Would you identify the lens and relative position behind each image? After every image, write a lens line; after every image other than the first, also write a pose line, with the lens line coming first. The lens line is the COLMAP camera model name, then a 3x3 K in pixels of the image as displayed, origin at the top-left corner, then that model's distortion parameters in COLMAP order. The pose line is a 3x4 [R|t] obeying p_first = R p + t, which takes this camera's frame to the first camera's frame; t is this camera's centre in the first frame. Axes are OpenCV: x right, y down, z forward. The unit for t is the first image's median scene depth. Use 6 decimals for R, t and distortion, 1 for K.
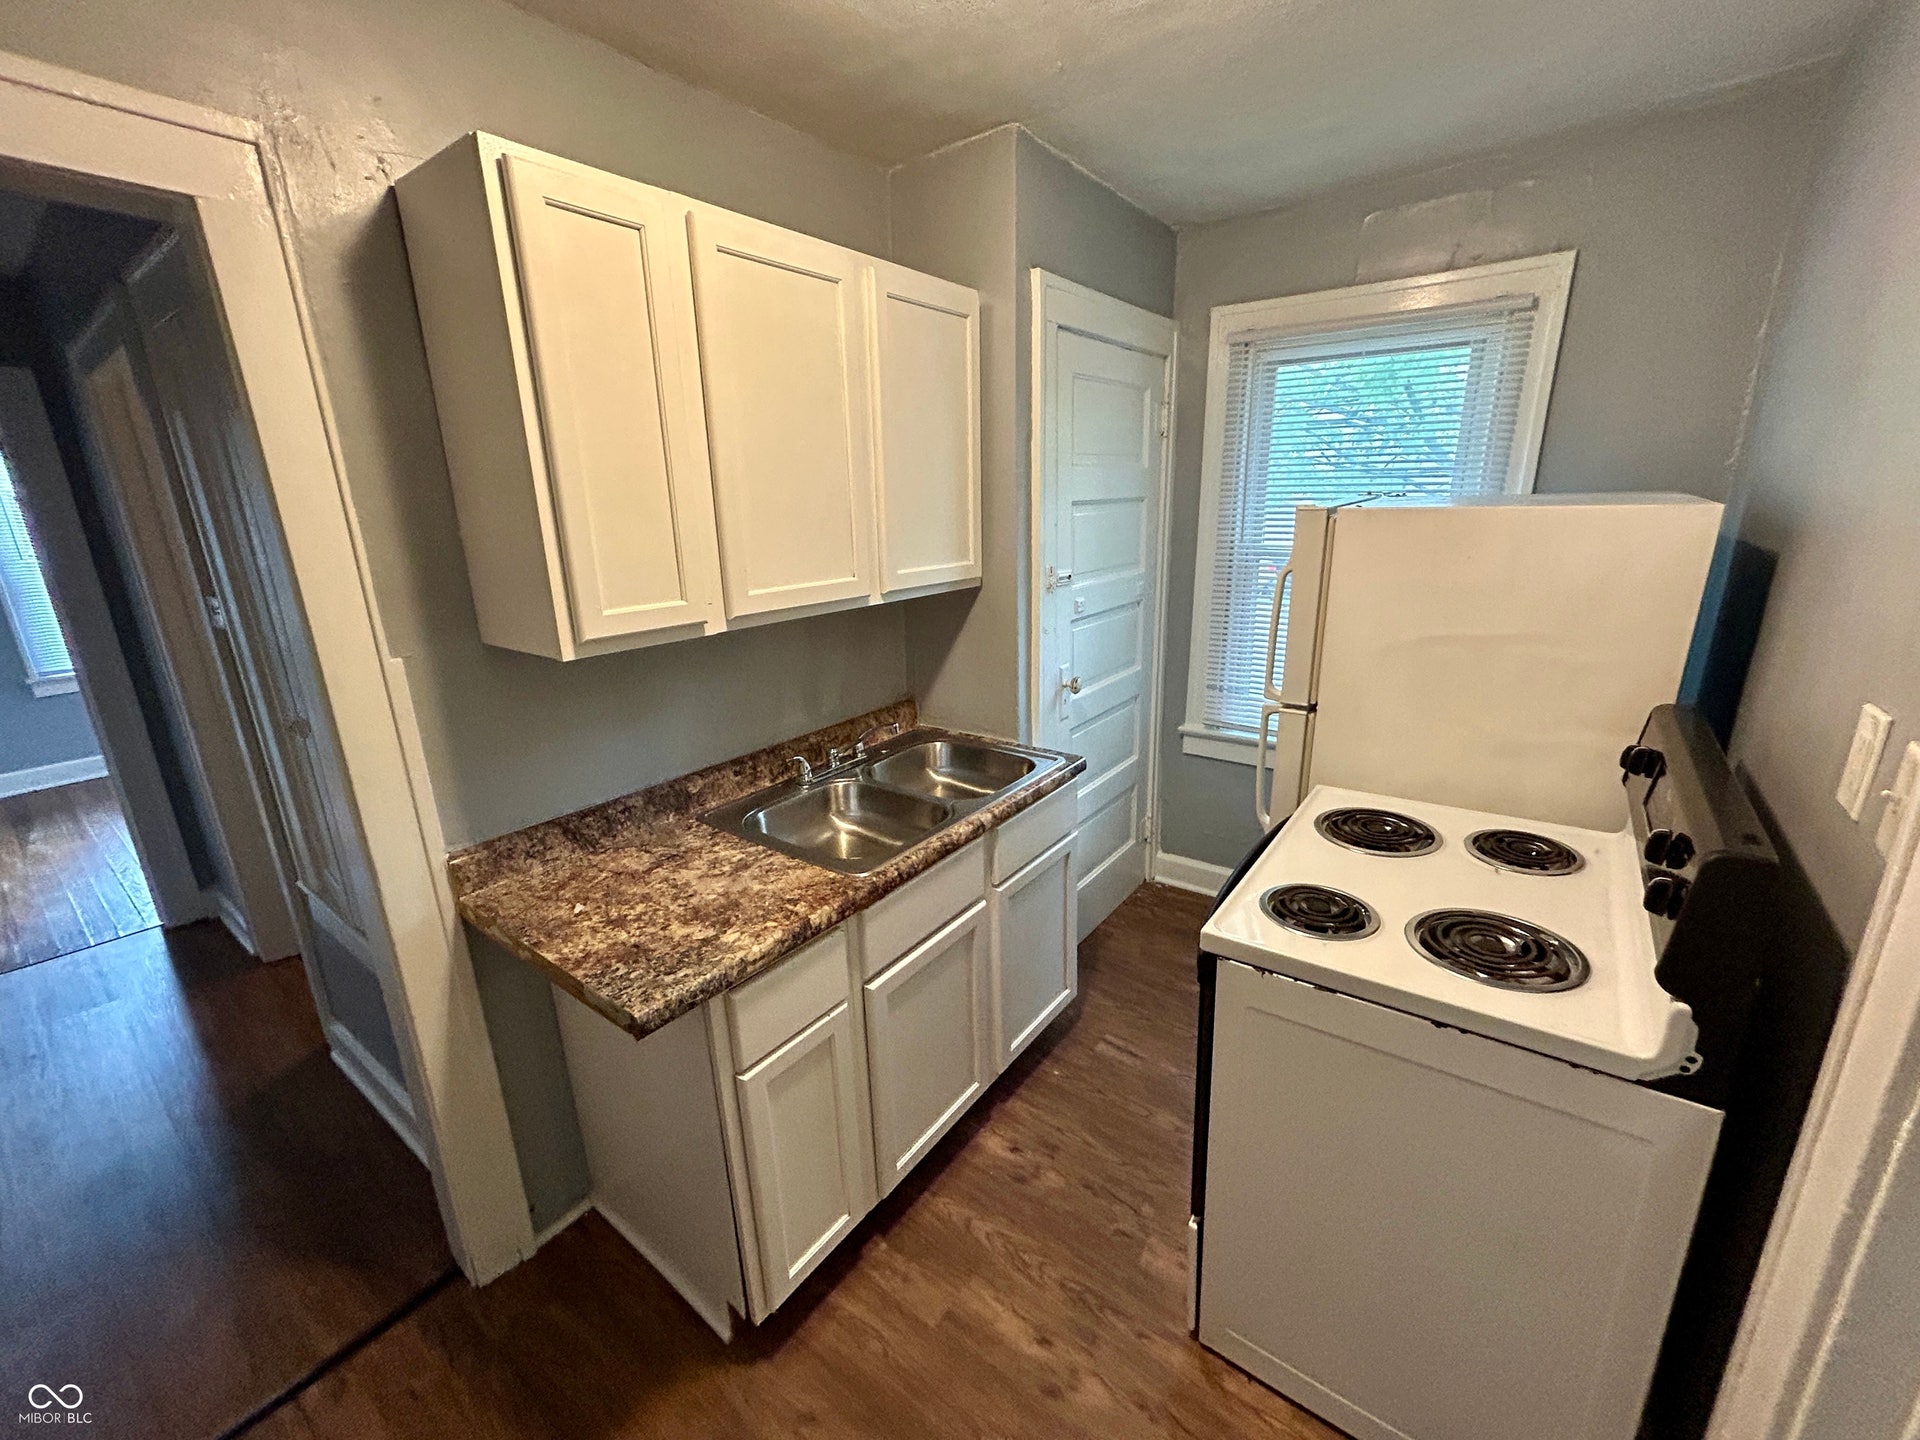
lens RADIAL K [[778.8, 0, 961.3], [0, 778.8, 716.8], [0, 0, 1]] dist [0.000355, -0.000440]
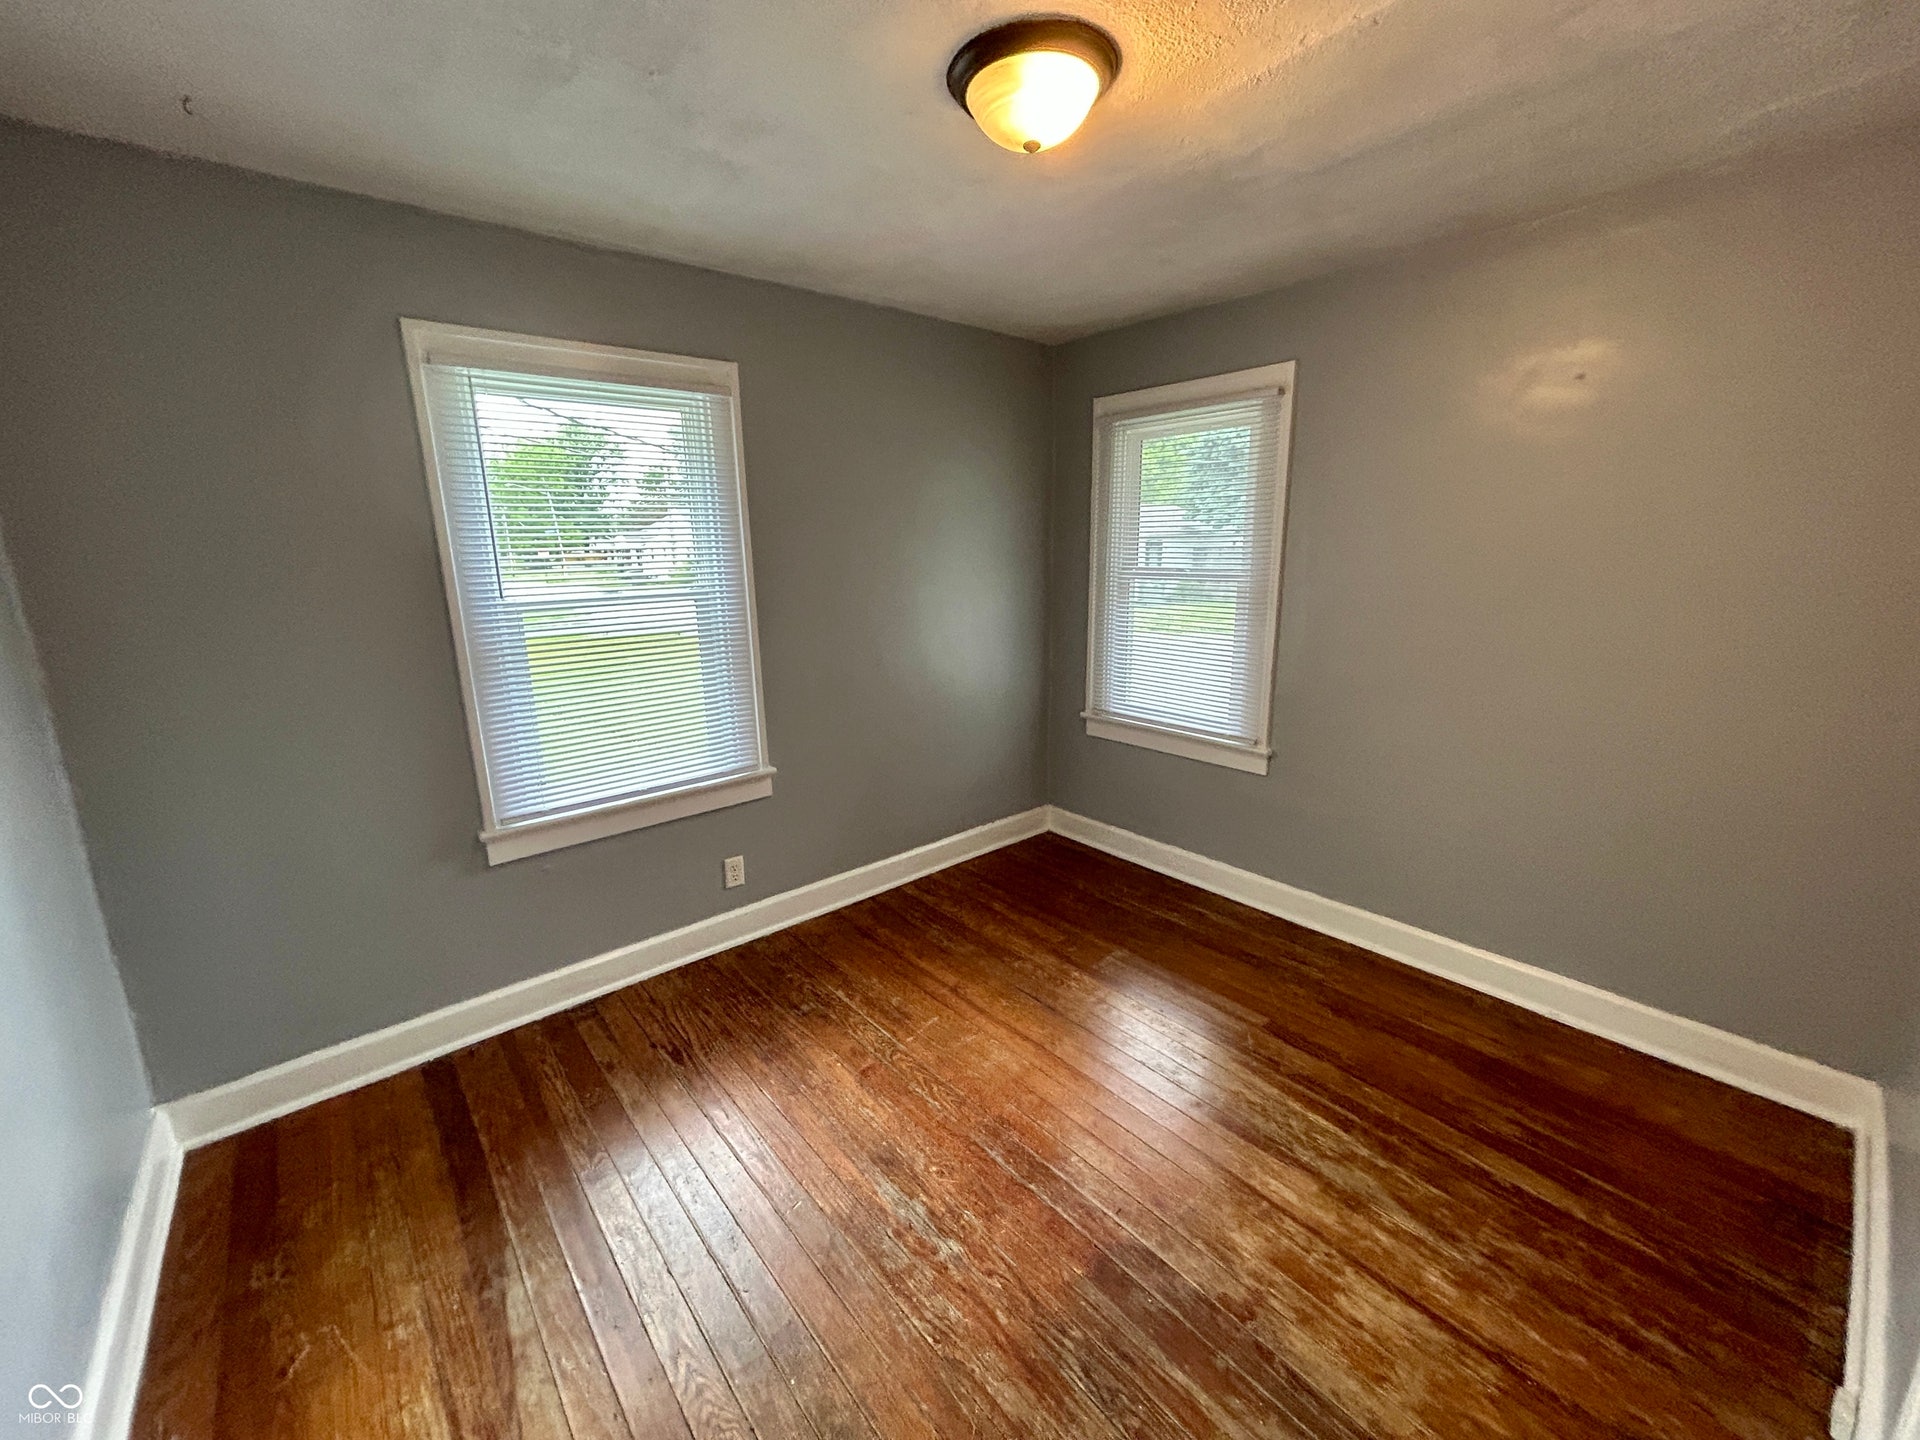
lens RADIAL K [[776.2, 0, 957.5], [0, 776.2, 717.5], [0, 0, 1]] dist [-0.000027, 0.000831]
pose [[0.973512, 0.060599, -0.220461, -1.095211], [-0.071137, 0.996657, -0.040169, -0.168815], [0.217290, 0.054788, 0.974568, 0.783779]]
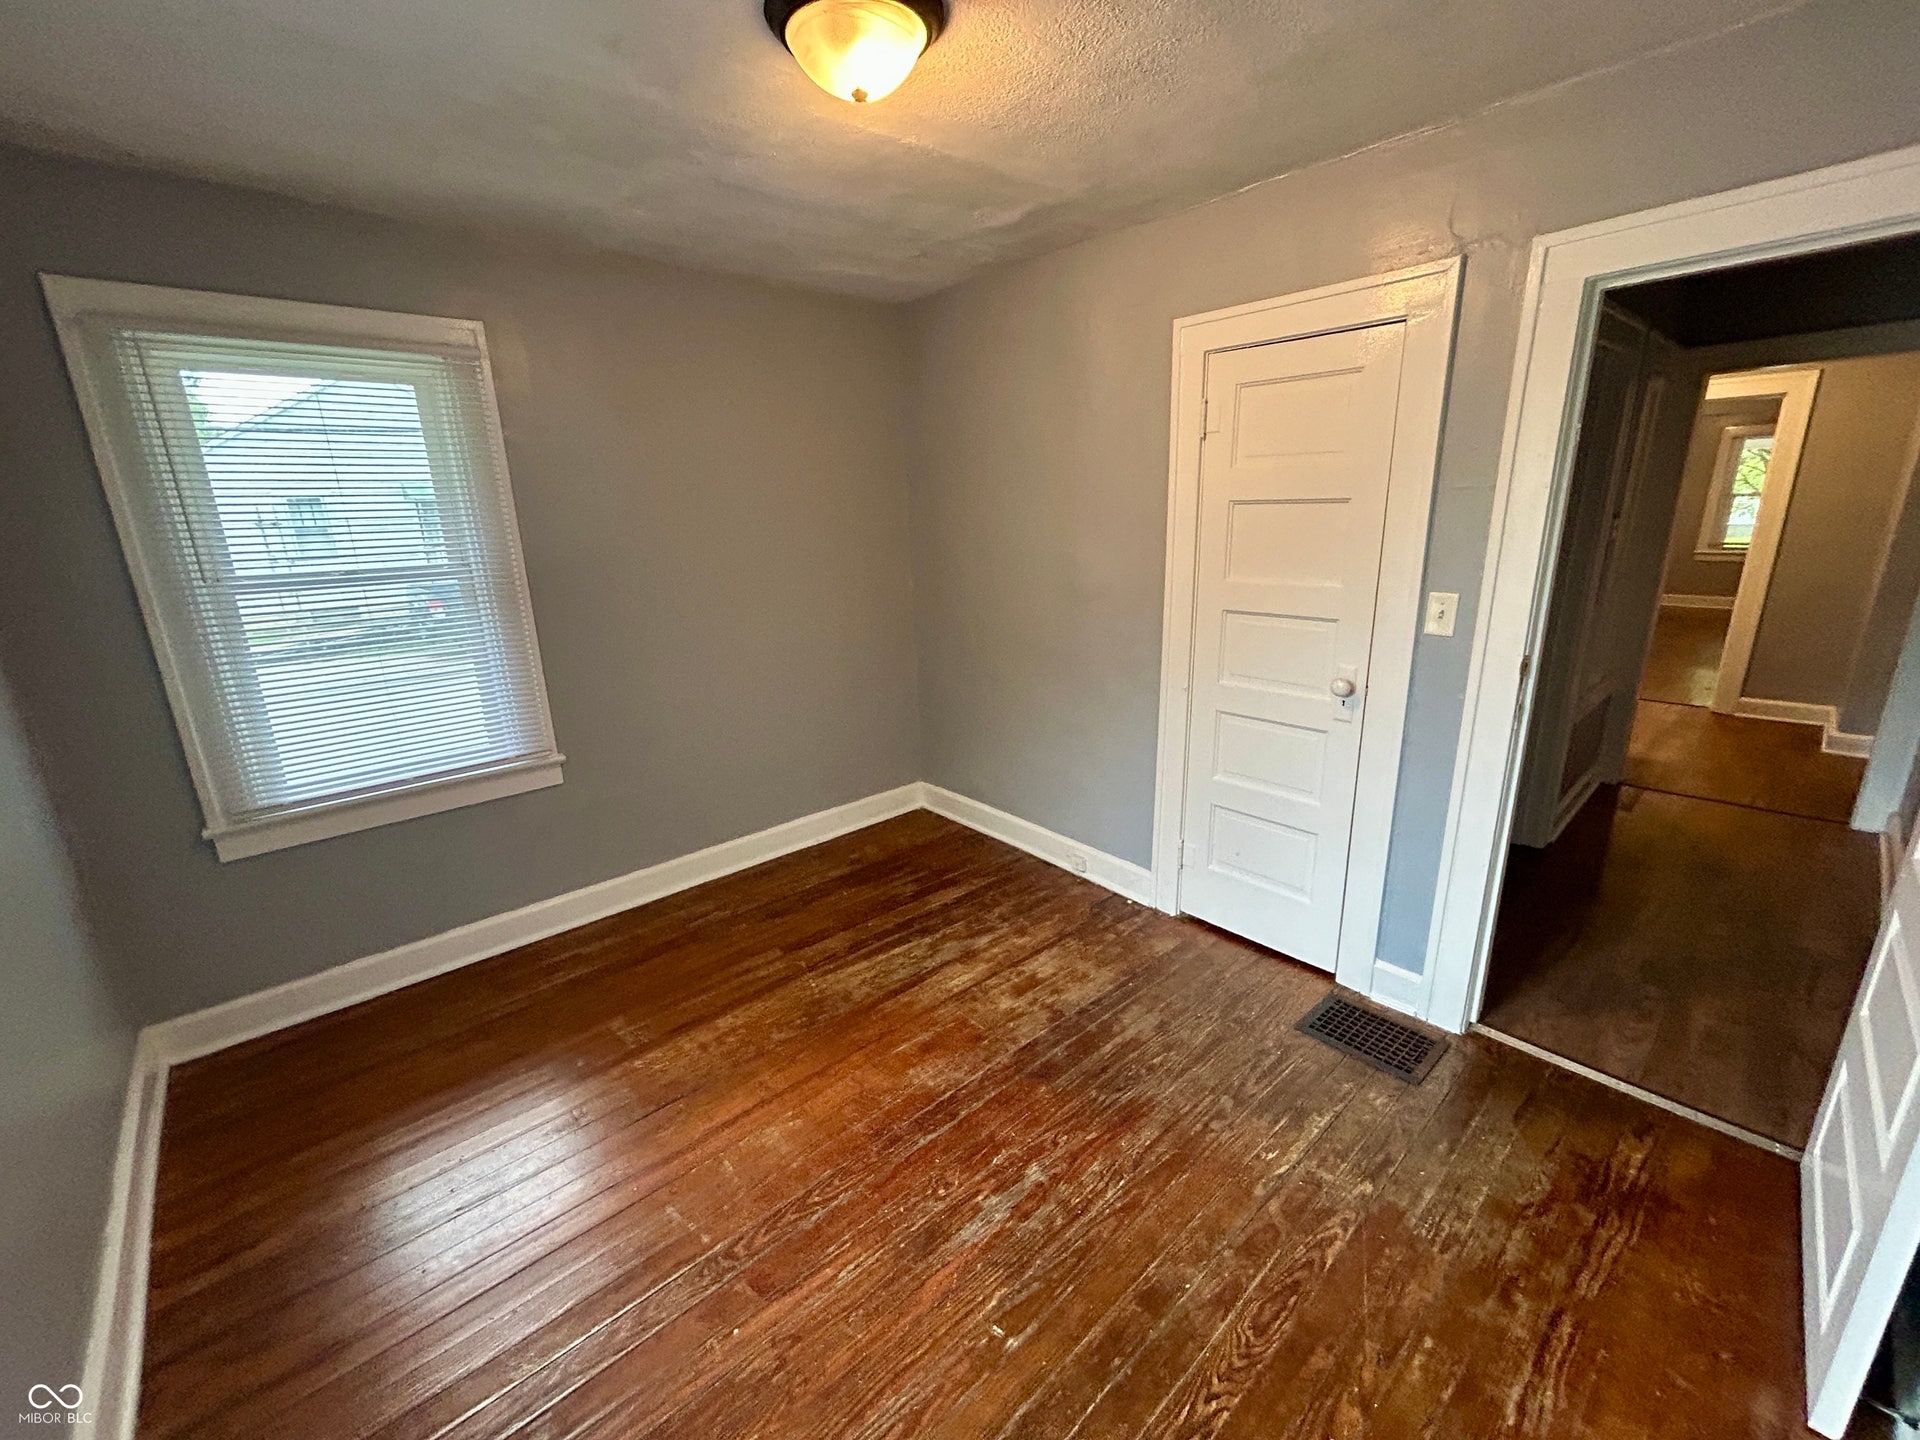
lens RADIAL K [[774.9, 0, 958.3], [0, 774.9, 718.0], [0, 0, 1]] dist [-0.003236, 0.000066]
pose [[0.202481, -0.242429, 0.948804, -1.622041], [0.292295, 0.939670, 0.177717, -0.251972], [-0.934647, 0.241346, 0.261126, 1.116880]]
